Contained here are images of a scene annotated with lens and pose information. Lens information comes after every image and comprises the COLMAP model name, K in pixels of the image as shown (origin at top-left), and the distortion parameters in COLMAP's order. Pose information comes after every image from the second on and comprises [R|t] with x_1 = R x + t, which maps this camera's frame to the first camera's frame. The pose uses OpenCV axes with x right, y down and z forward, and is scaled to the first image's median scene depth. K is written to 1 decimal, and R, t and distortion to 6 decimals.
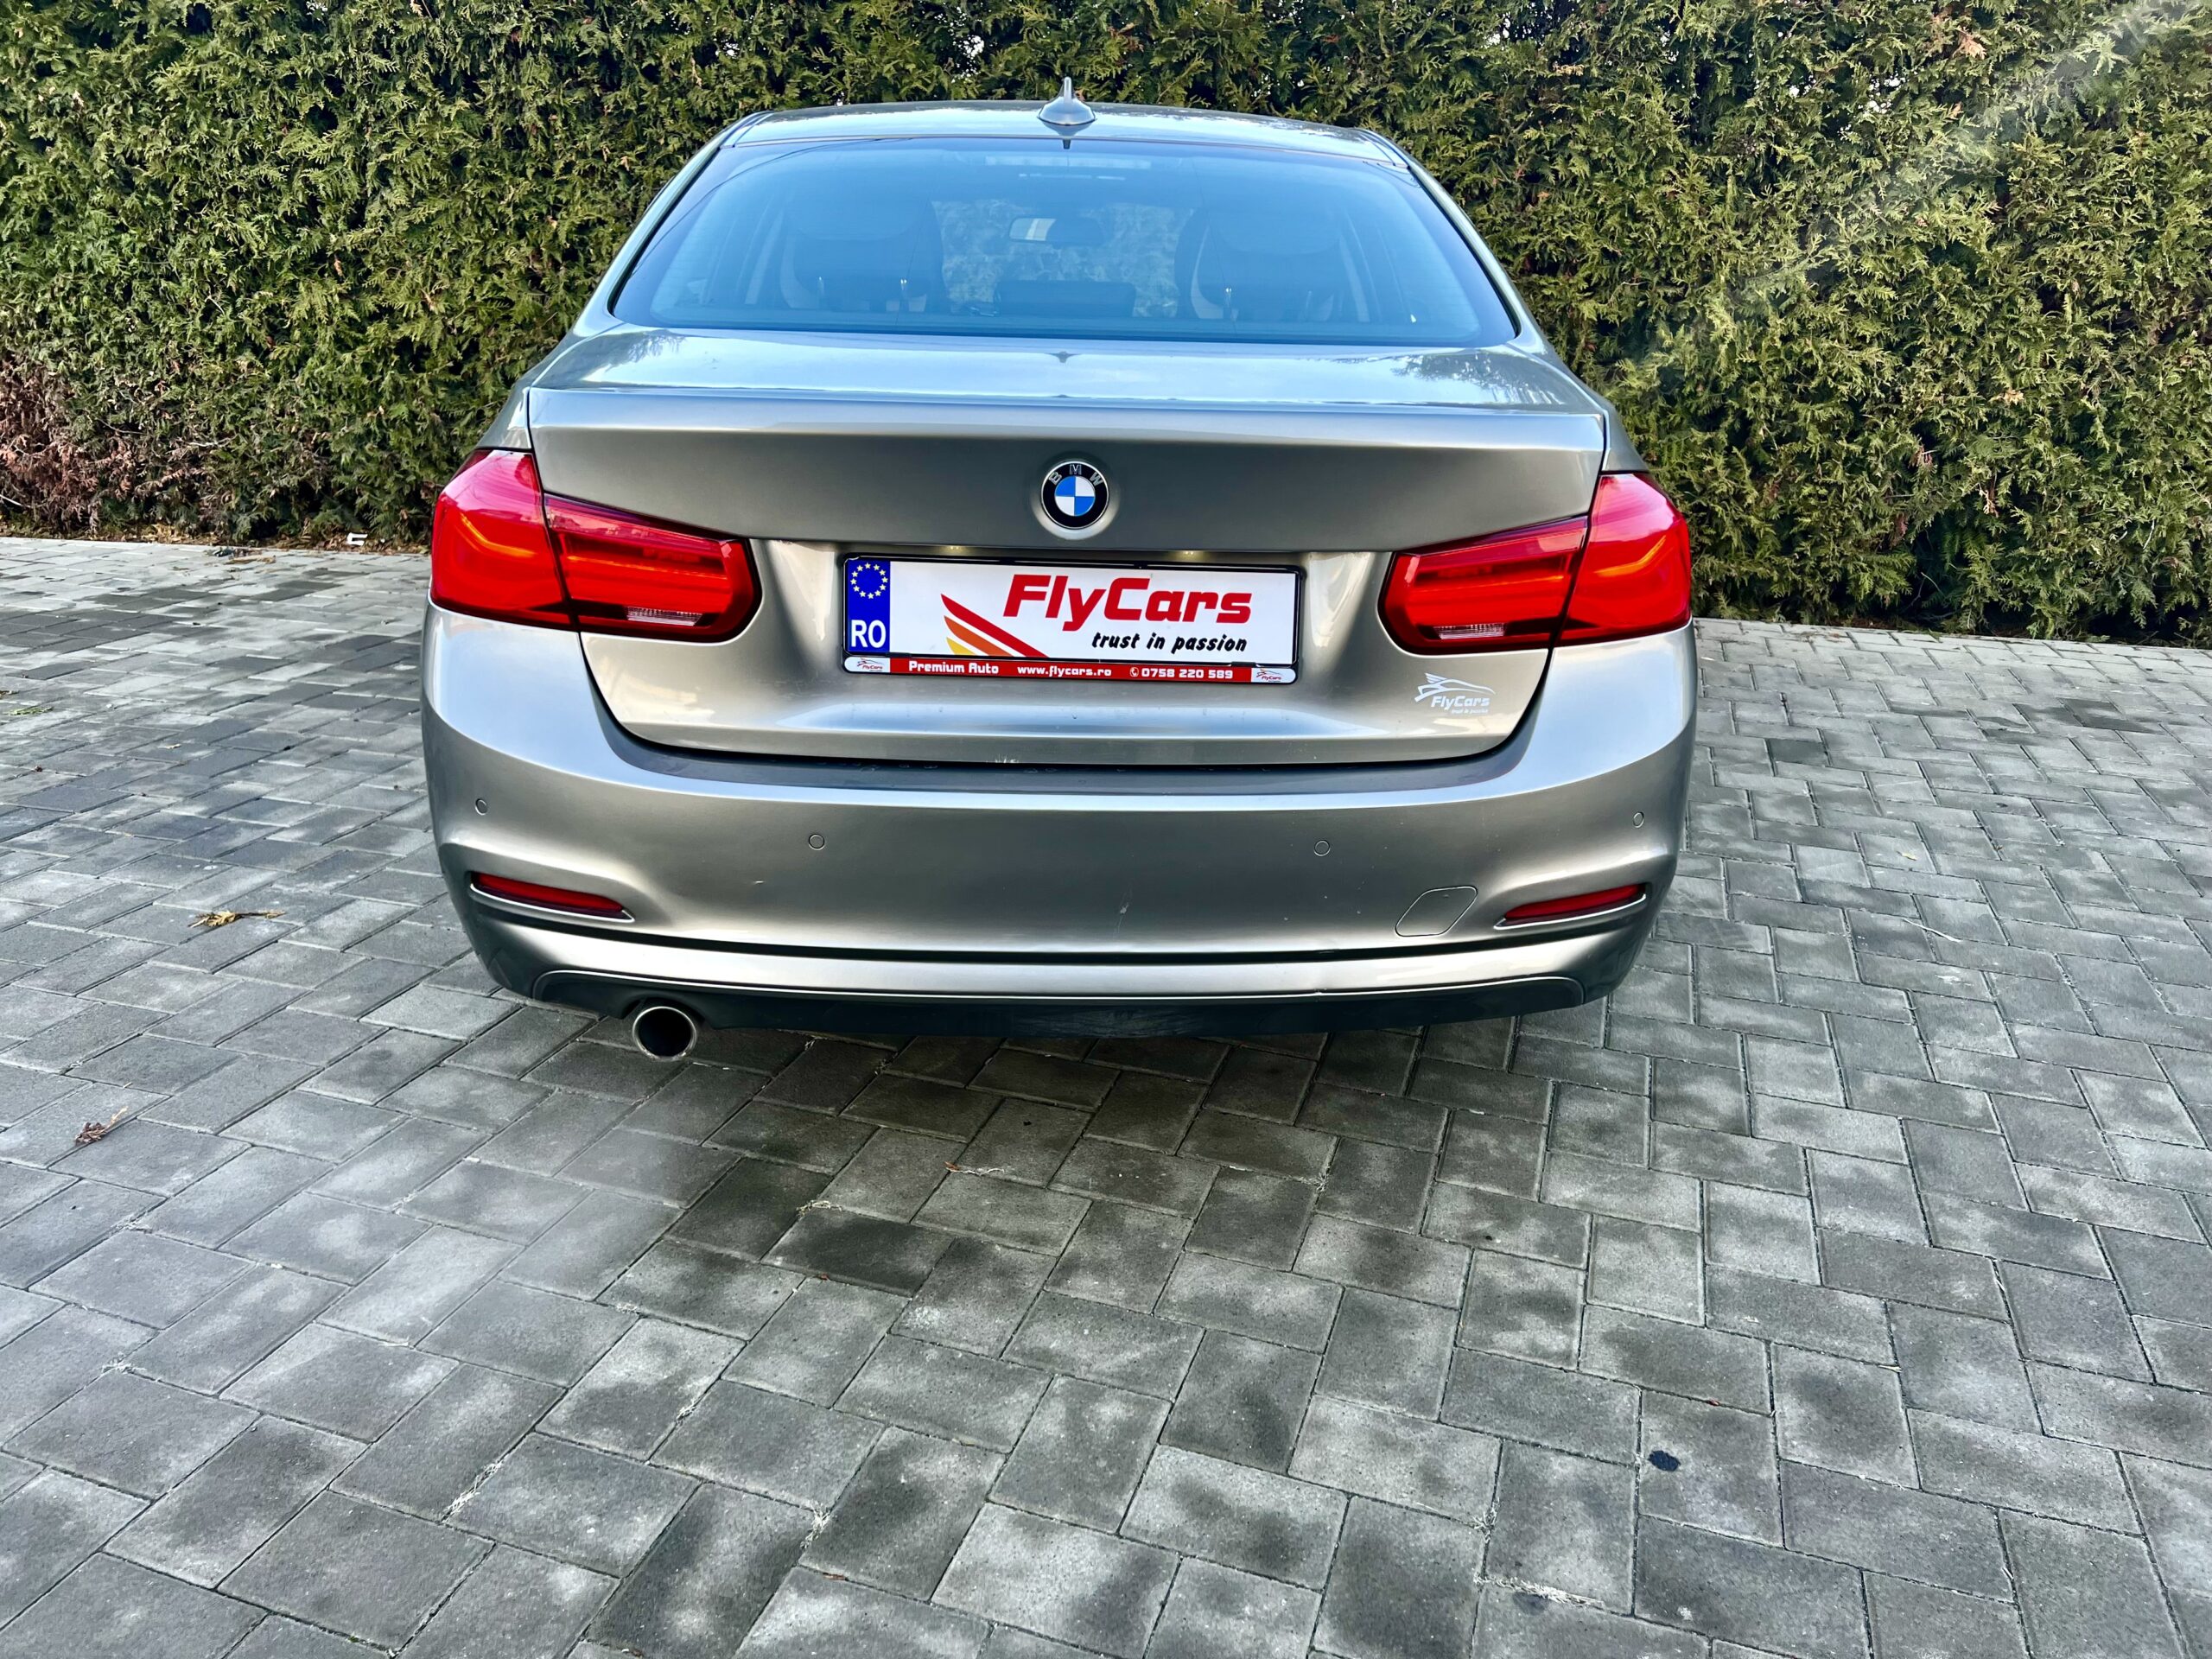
lens RADIAL K [[1658.1, 0, 1105.0], [0, 1658.1, 789.2], [0, 0, 1]] dist [0.056580, -0.058555]
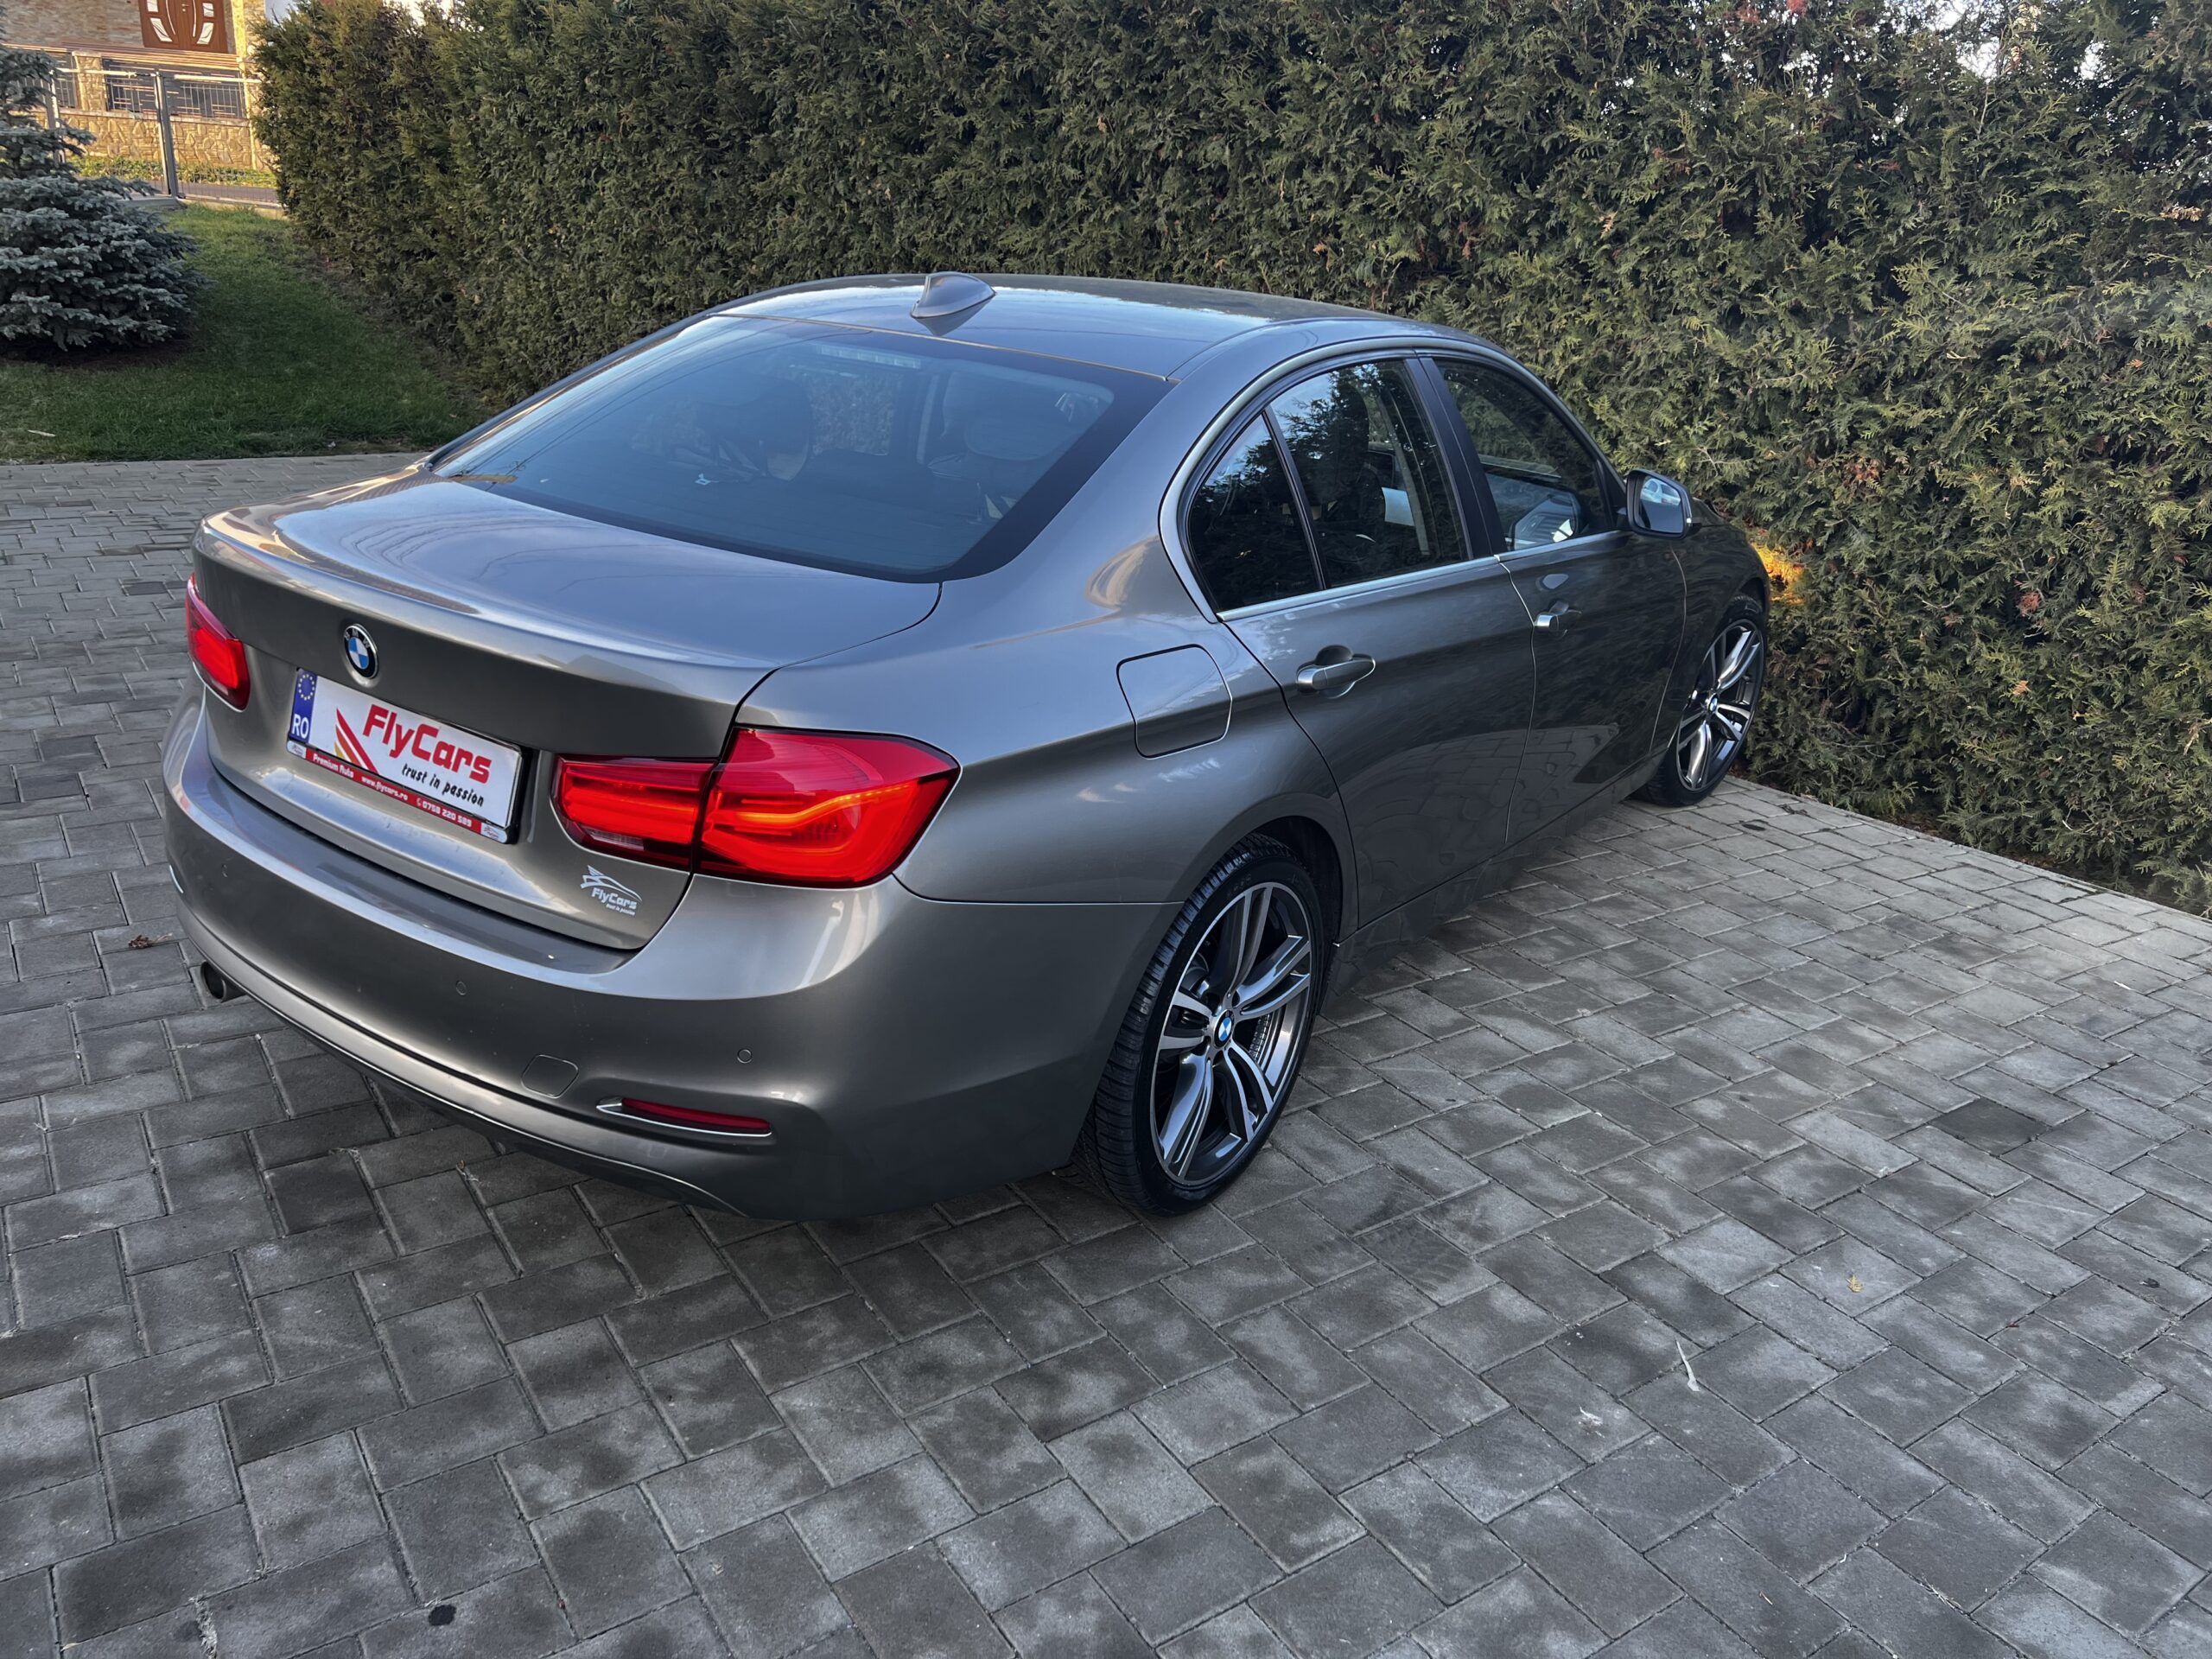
lens RADIAL K [[1658.1, 0, 1105.0], [0, 1658.1, 789.2], [0, 0, 1]] dist [0.056580, -0.058555]
pose [[0.794534, 0.227193, -0.563116, 0.371450], [-0.237534, 0.969758, 0.056104, -0.090200], [0.558832, 0.089183, 0.824471, 0.092793]]
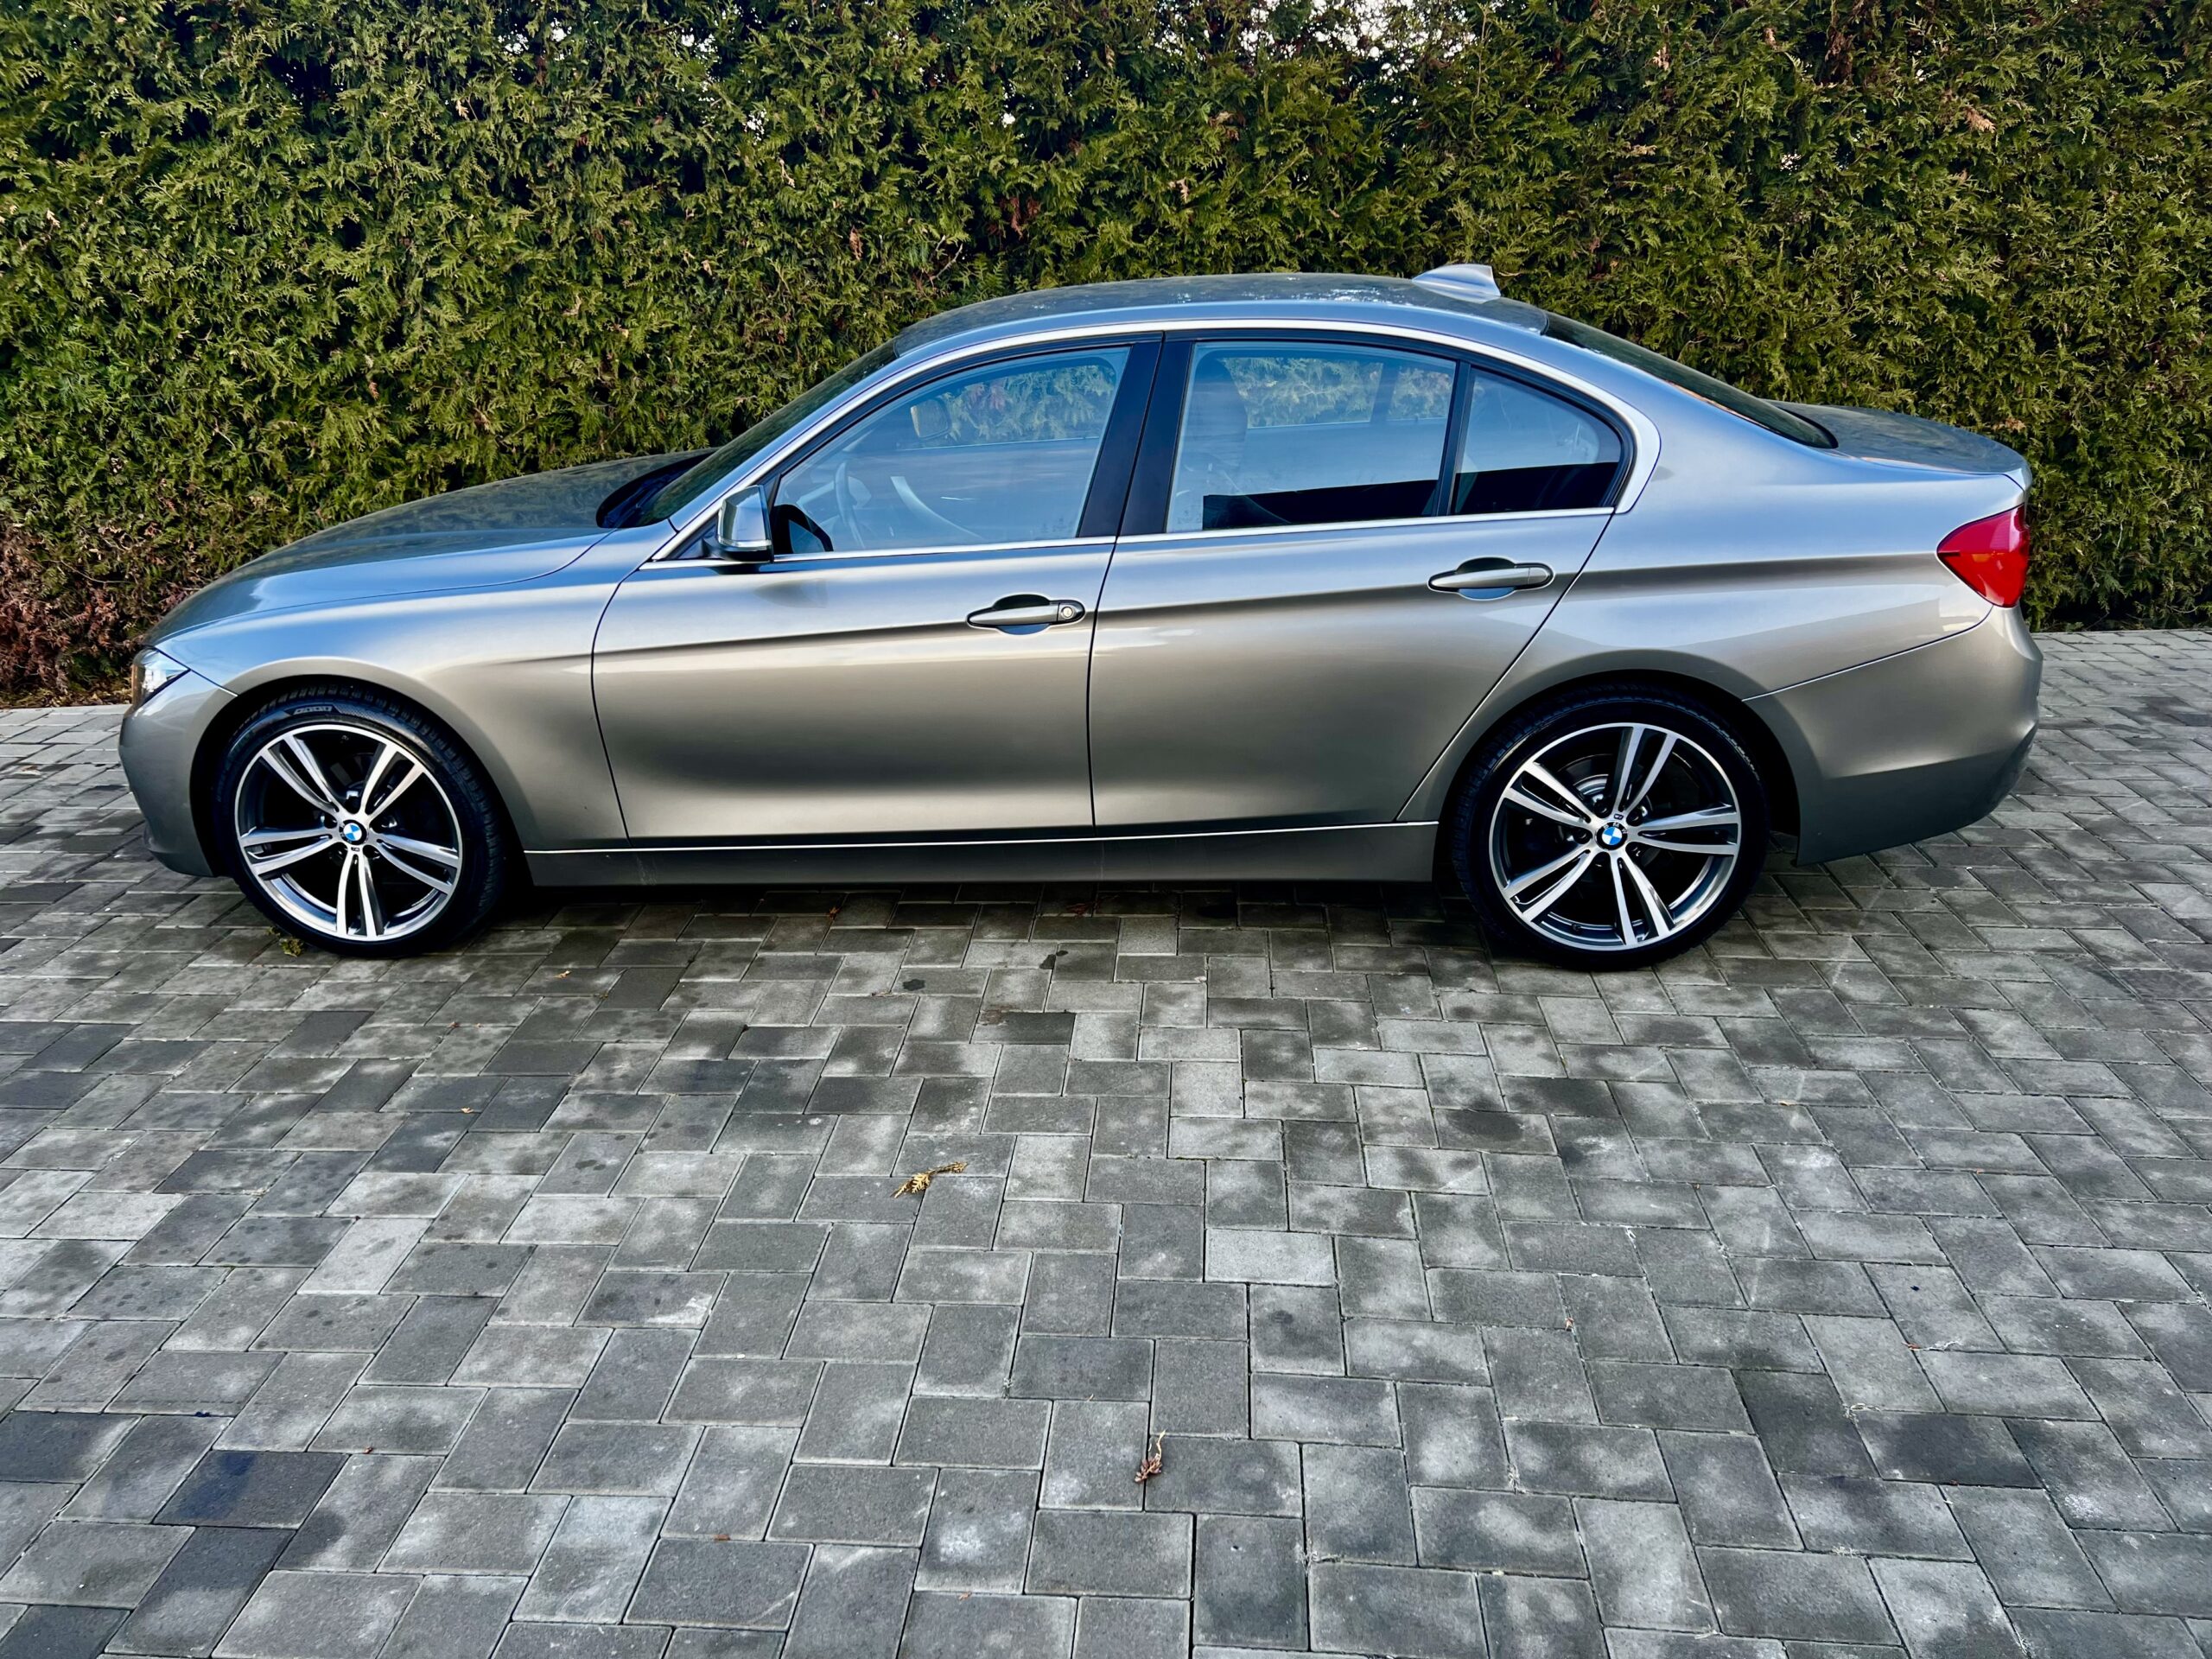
lens RADIAL K [[1657.8, 0, 1099.2], [0, 1657.8, 791.0], [0, 0, 1]] dist [0.044344, -0.035526]
pose [[0.971455, -0.111811, 0.209223, -0.323688], [0.106910, 0.993666, 0.034626, -0.092260], [-0.211769, -0.011270, 0.977255, 0.019495]]
